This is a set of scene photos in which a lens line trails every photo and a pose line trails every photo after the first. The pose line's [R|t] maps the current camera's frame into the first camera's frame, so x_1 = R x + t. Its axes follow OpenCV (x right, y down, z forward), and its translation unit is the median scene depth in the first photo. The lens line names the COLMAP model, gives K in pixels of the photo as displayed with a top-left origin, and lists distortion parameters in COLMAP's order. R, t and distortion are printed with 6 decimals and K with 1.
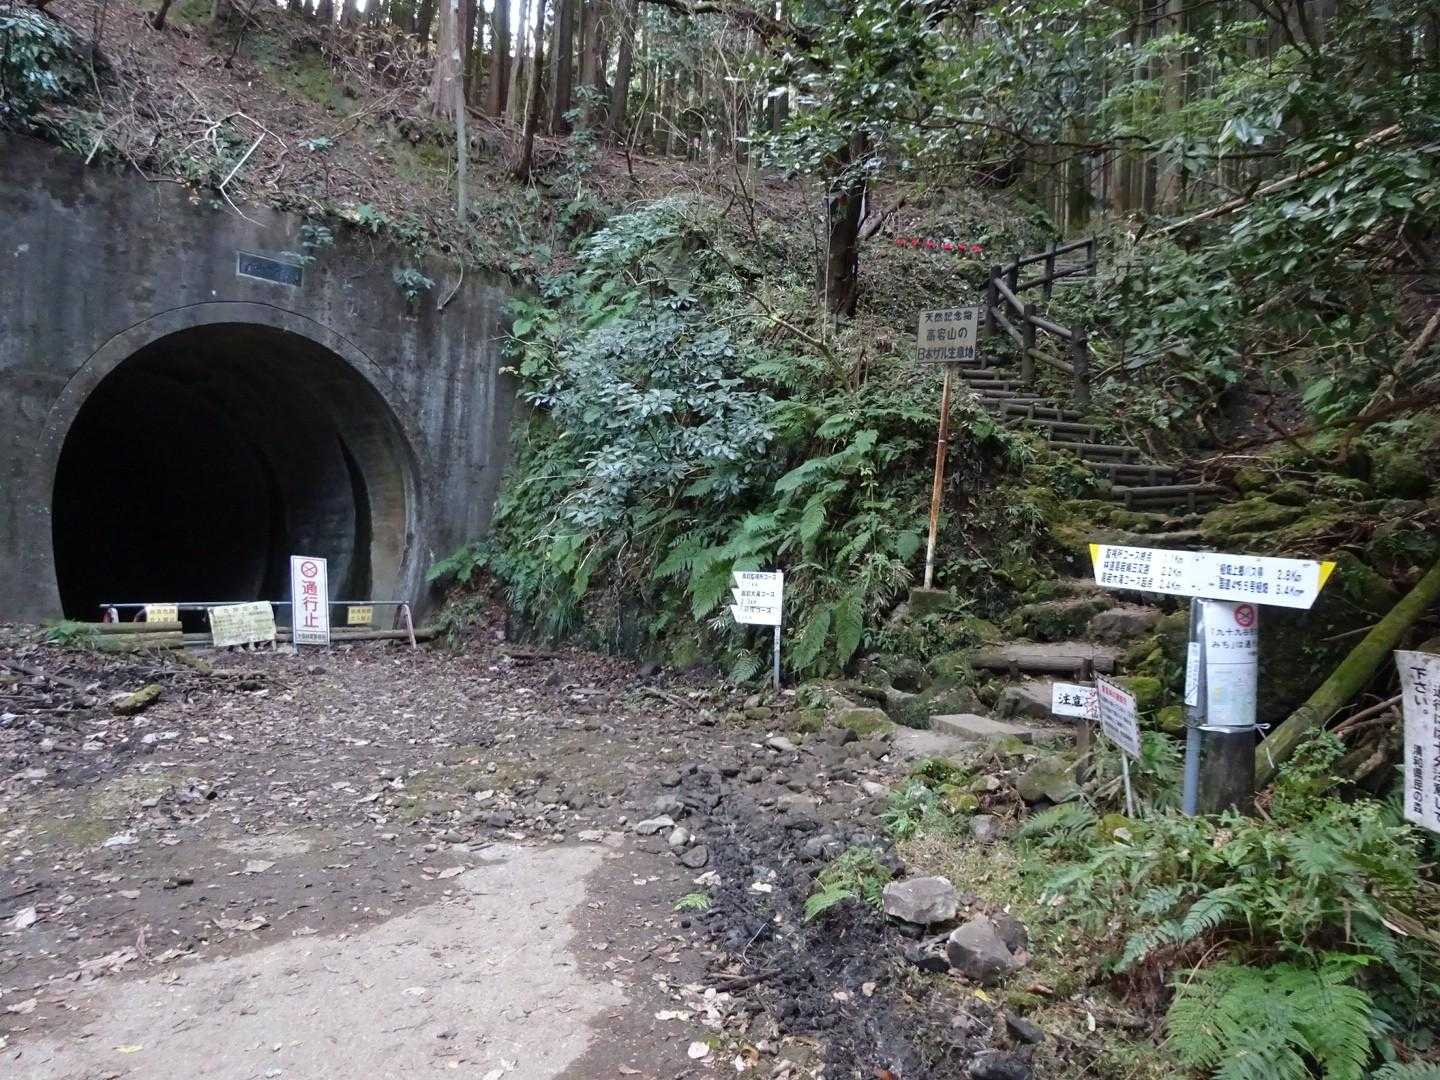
lens RADIAL K [[1054.5, 0, 719.7], [0, 1054.5, 540.8], [0, 0, 1]] dist [-0.006154, -0.000717]
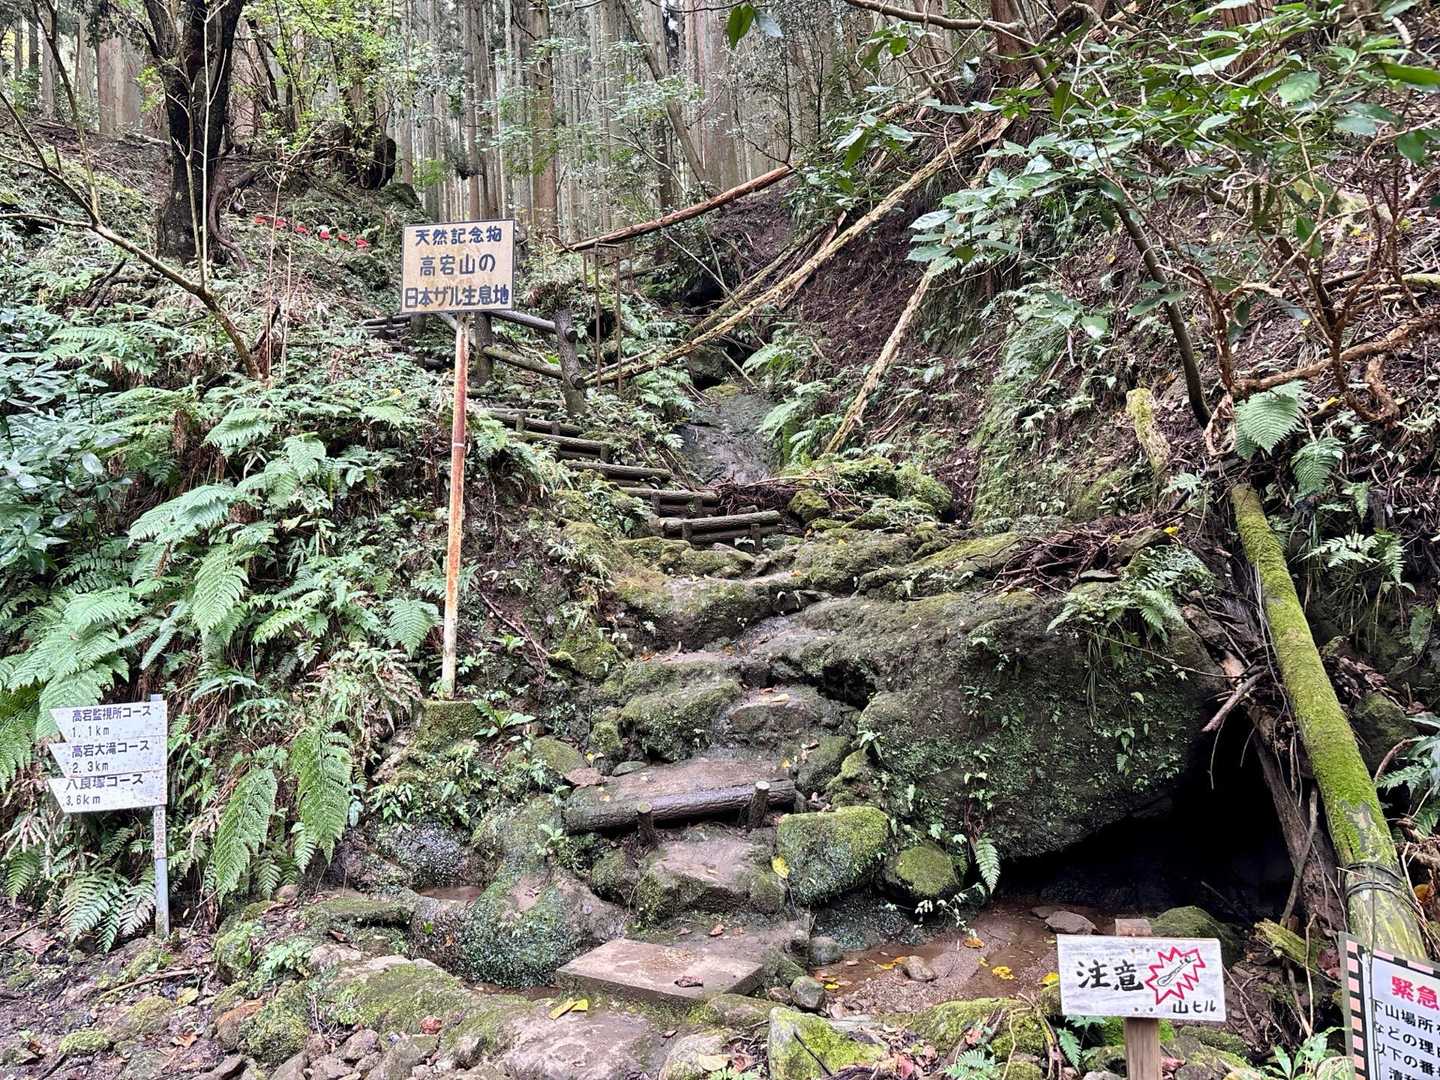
lens RADIAL K [[1054.5, 0, 719.8], [0, 1054.5, 544.6], [0, 0, 1]] dist [-0.006154, -0.000717]
pose [[0.814627, -0.044116, 0.578305, -0.012752], [0.075835, 0.996645, -0.030794, -0.009229], [-0.575007, 0.068942, 0.815239, 0.409958]]
